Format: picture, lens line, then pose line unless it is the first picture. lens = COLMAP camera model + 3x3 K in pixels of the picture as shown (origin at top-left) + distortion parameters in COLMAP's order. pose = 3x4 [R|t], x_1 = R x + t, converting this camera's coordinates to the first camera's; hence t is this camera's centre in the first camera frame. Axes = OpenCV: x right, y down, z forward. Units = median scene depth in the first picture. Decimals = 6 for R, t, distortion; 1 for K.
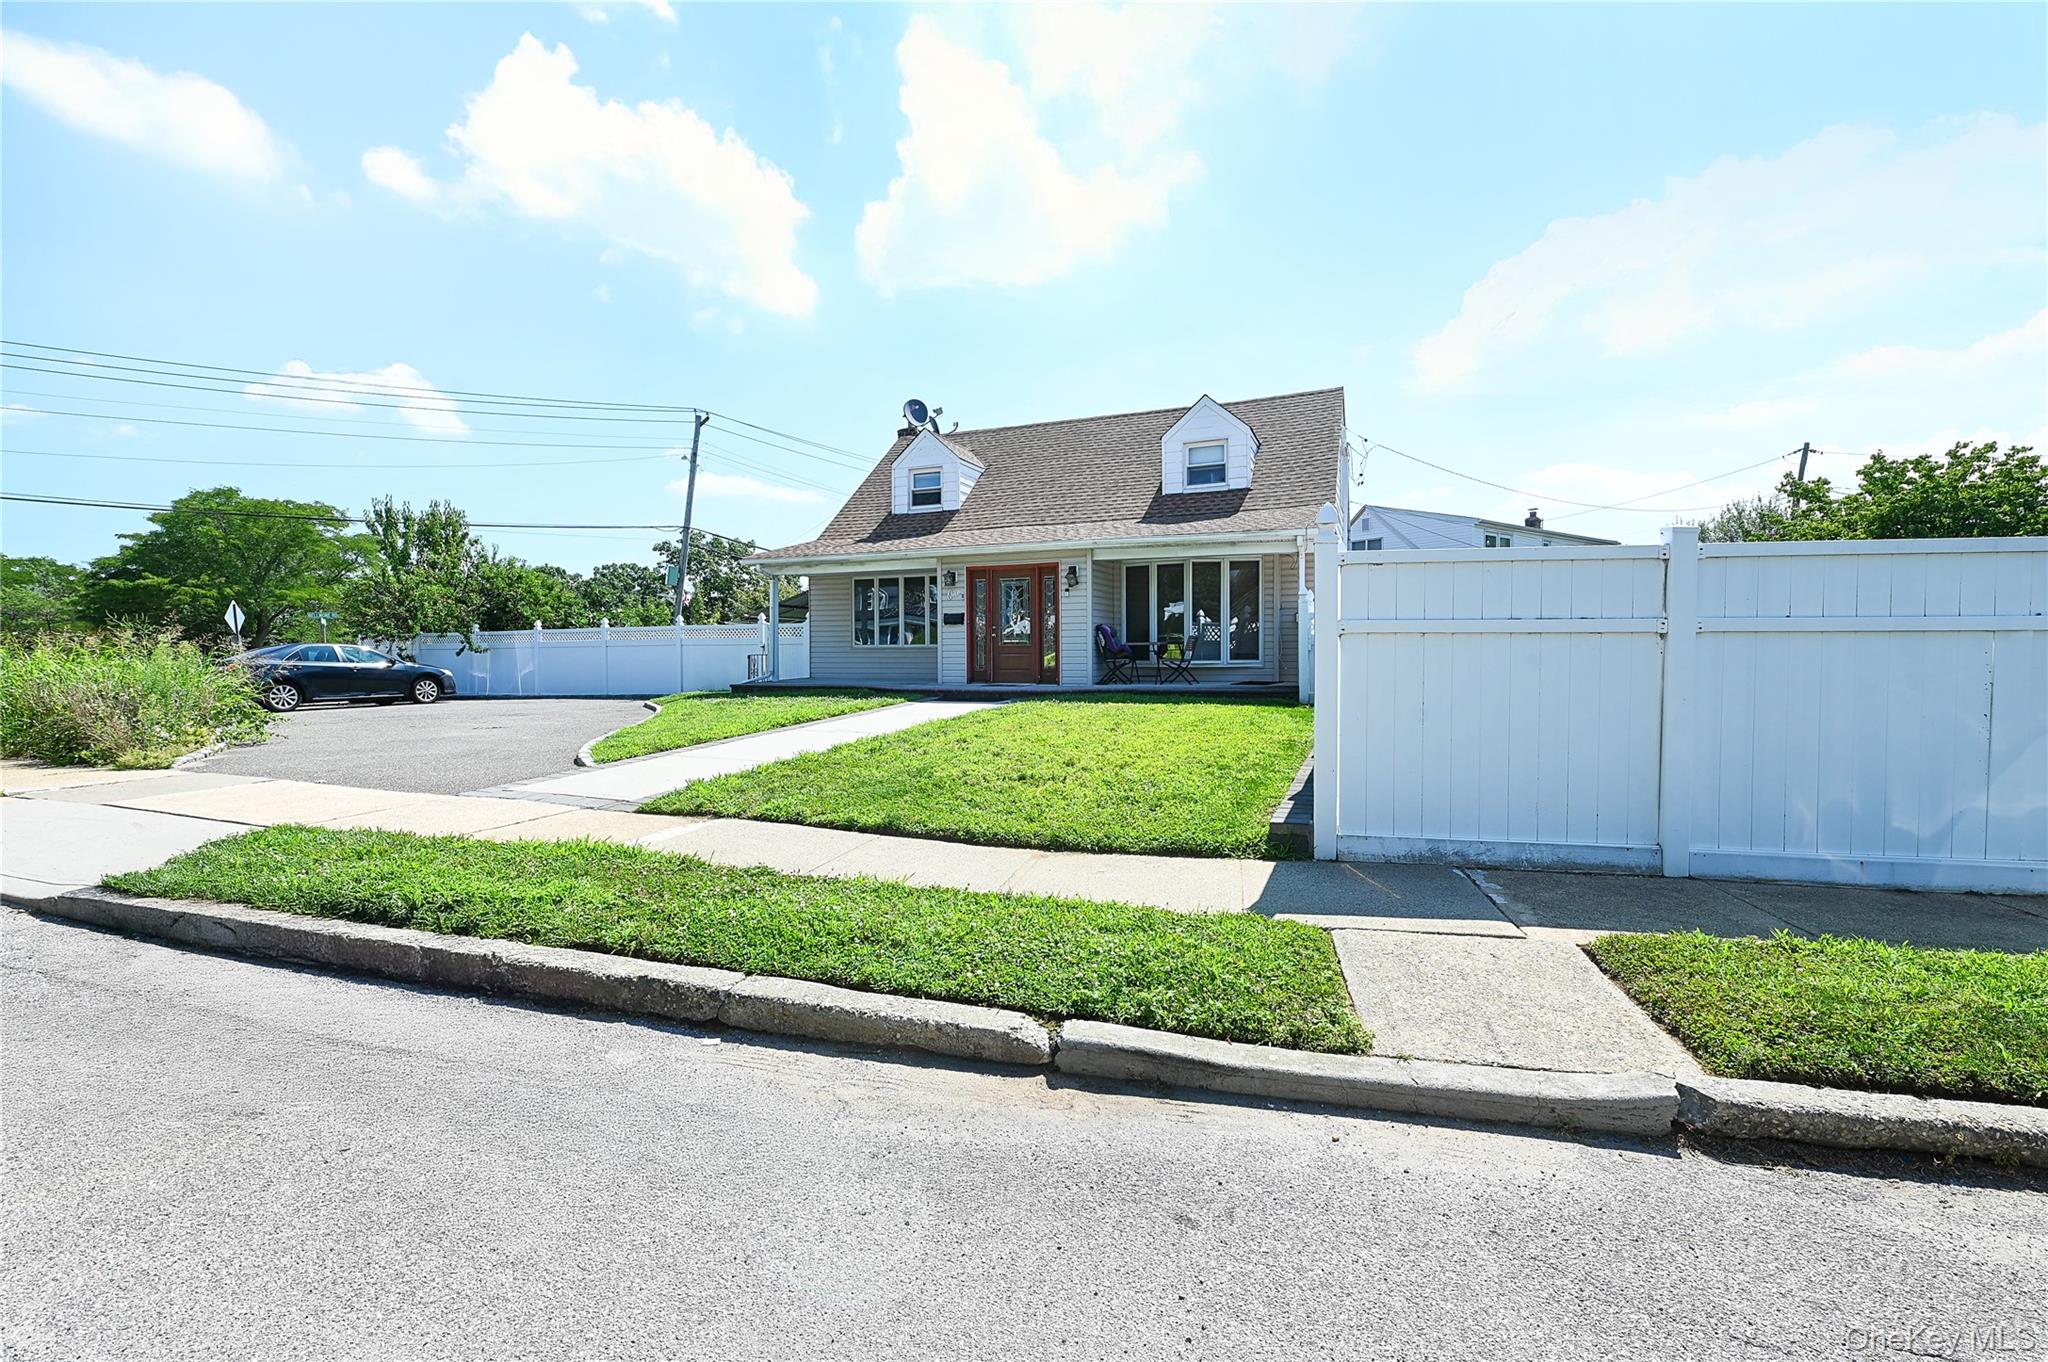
lens RADIAL K [[842.3, 0, 1024.0], [0, 842.3, 681.0], [0, 0, 1]] dist [-0.005758, -0.000677]
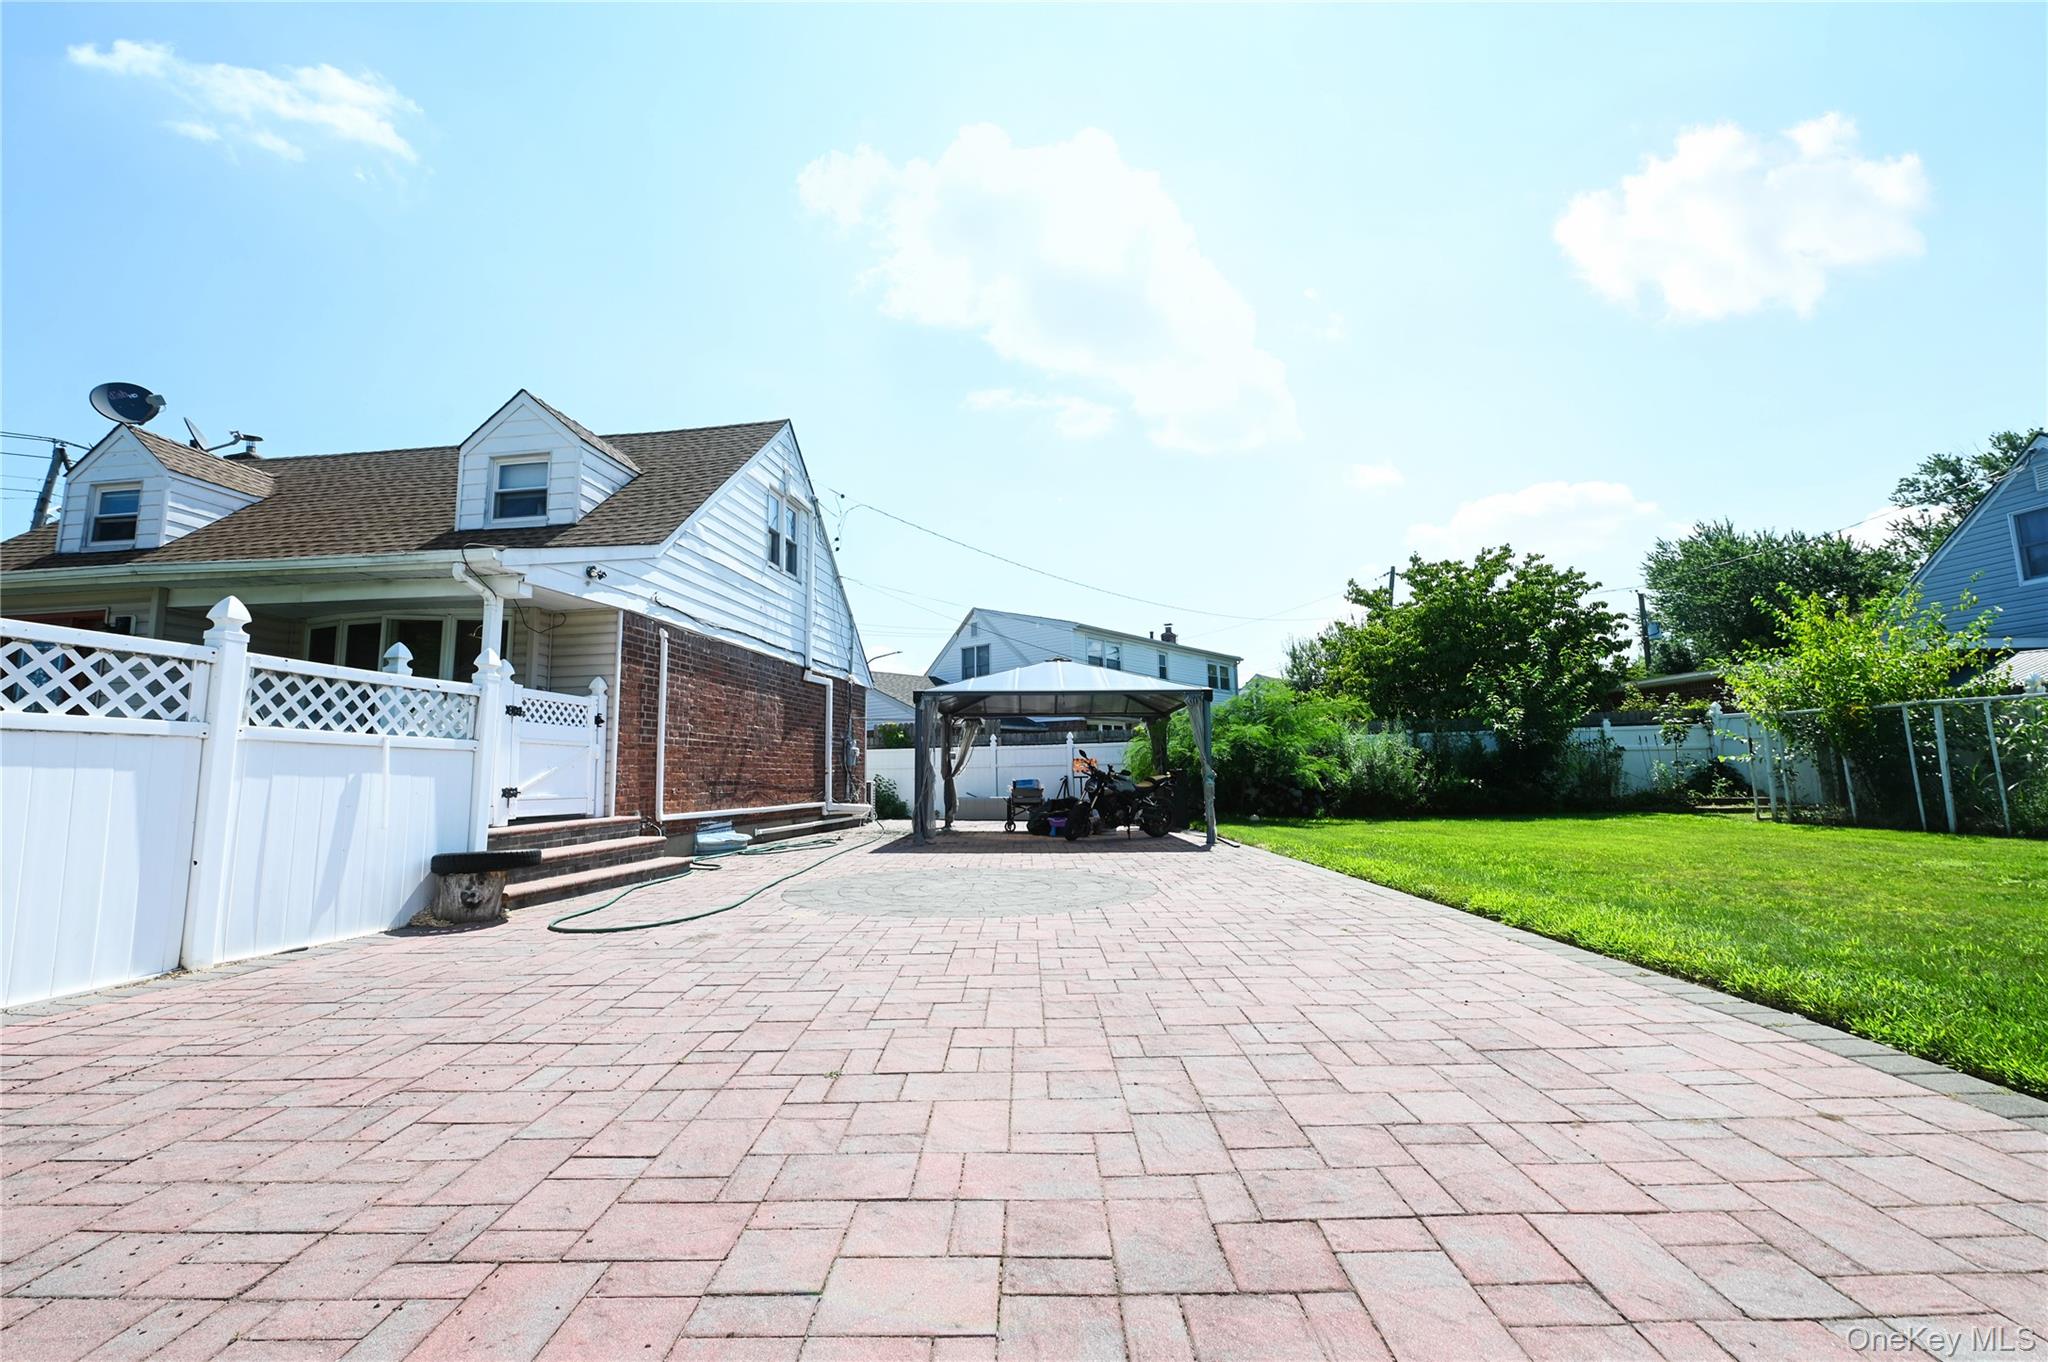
lens RADIAL K [[838.2, 0, 1024.0], [0, 838.2, 681.0], [0, 0, 1]] dist [-0.000845, -0.000537]
pose [[0.961787, 0.016072, 0.273325, 0.366575], [0.024527, 0.989205, -0.144473, -0.003954], [-0.272697, 0.145656, 0.951010, 0.257821]]
